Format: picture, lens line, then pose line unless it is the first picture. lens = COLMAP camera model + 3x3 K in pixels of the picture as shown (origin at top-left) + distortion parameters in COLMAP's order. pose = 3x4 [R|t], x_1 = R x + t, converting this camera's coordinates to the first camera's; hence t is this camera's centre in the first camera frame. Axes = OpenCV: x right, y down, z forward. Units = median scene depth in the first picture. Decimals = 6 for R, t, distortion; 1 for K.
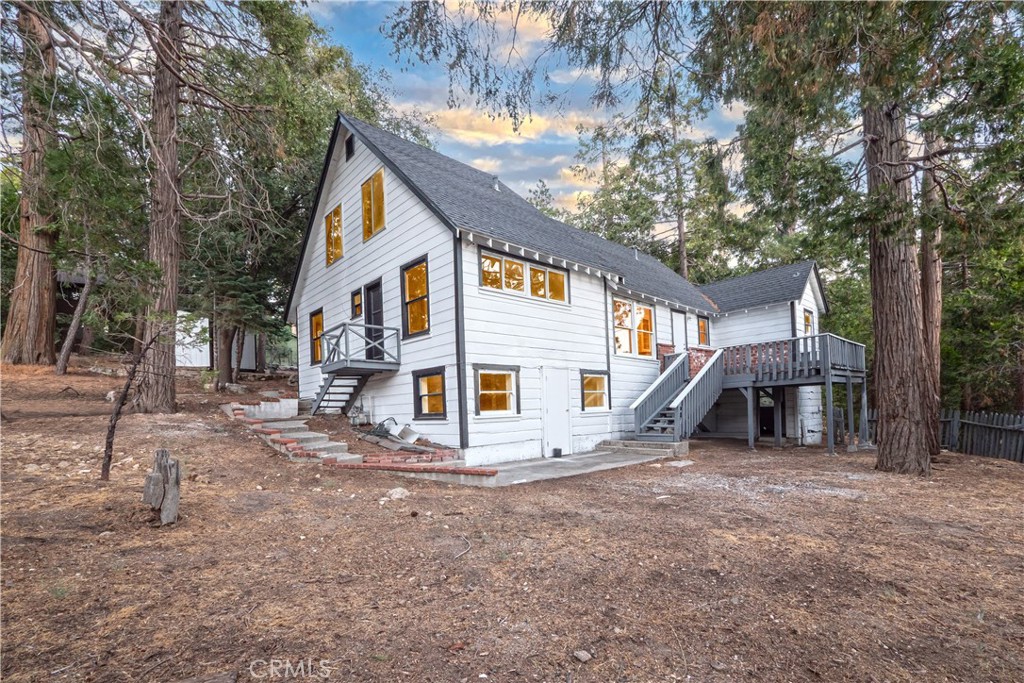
lens RADIAL K [[435.1, 0, 513.5], [0, 435.1, 323.7], [0, 0, 1]] dist [-0.000320, -0.000101]
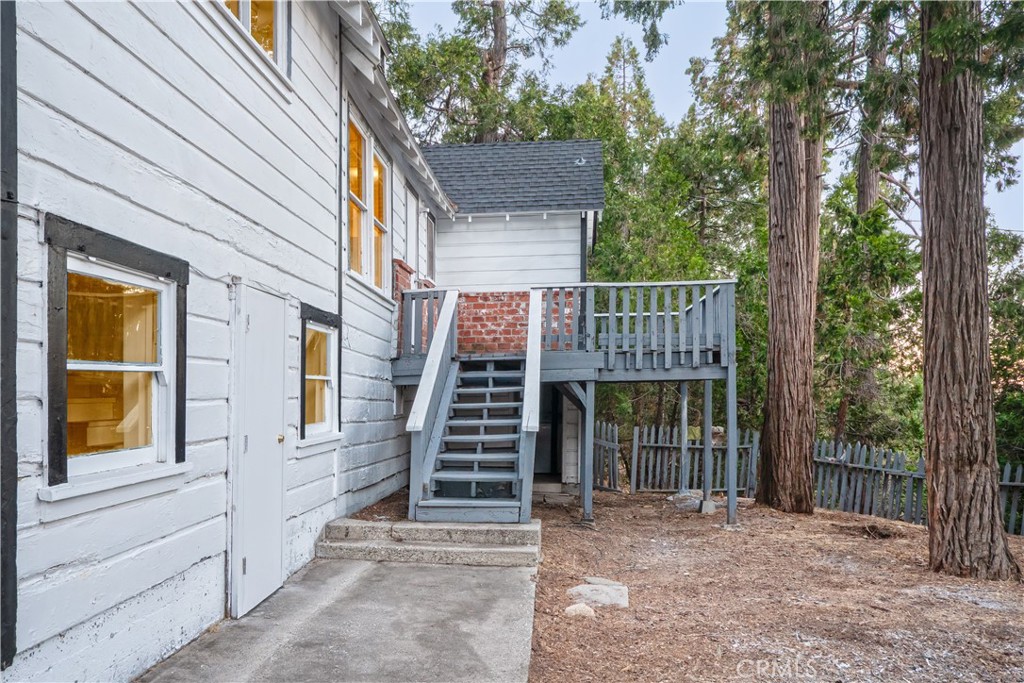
lens RADIAL K [[932.3, 0, 512.0], [0, 932.3, 341.5], [0, 0, 1]] dist [-0.000214, -0.001549]
pose [[0.785443, 0.070991, 0.614849, -0.139954], [-0.144559, 0.986966, 0.070711, 0.068080], [-0.601816, -0.144421, 0.785468, 0.423054]]
